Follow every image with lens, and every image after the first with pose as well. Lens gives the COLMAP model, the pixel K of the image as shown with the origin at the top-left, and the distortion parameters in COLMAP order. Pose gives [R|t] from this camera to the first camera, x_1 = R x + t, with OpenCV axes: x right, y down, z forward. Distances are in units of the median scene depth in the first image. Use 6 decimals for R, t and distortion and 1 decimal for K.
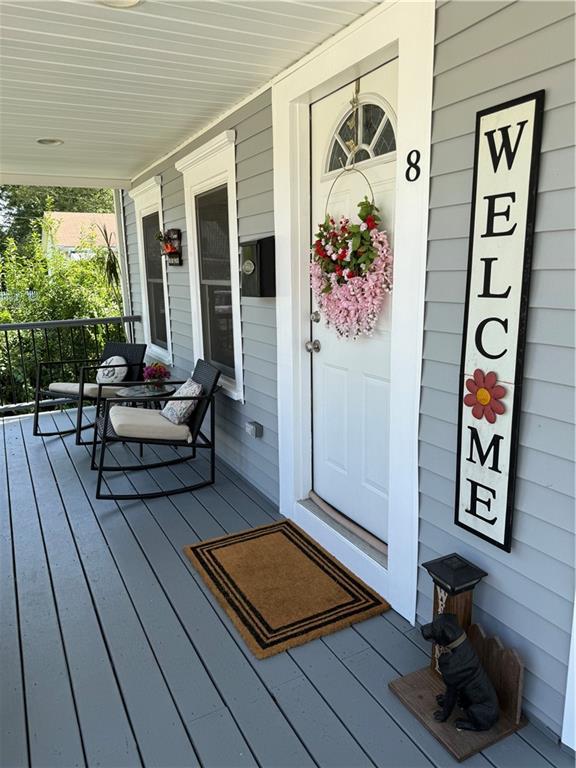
lens RADIAL K [[540.0, 0, 275.1], [0, 540.0, 378.5], [0, 0, 1]] dist [0.054465, -0.071210]
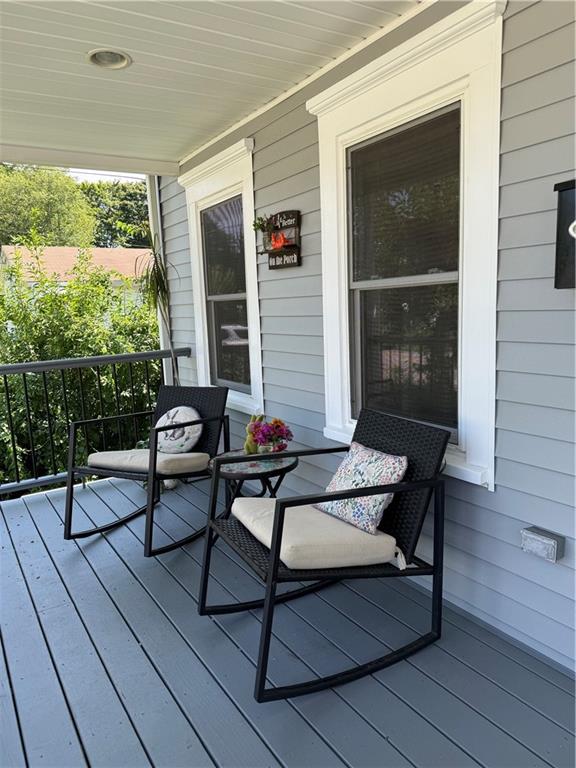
lens RADIAL K [[540.0, 0, 281.7], [0, 540.0, 380.6], [0, 0, 1]] dist [0.054465, -0.071210]
pose [[0.995988, -0.030646, 0.084074, -0.443600], [0.035727, 0.997582, -0.059614, -0.057031], [-0.082044, 0.062379, 0.994675, 0.633414]]
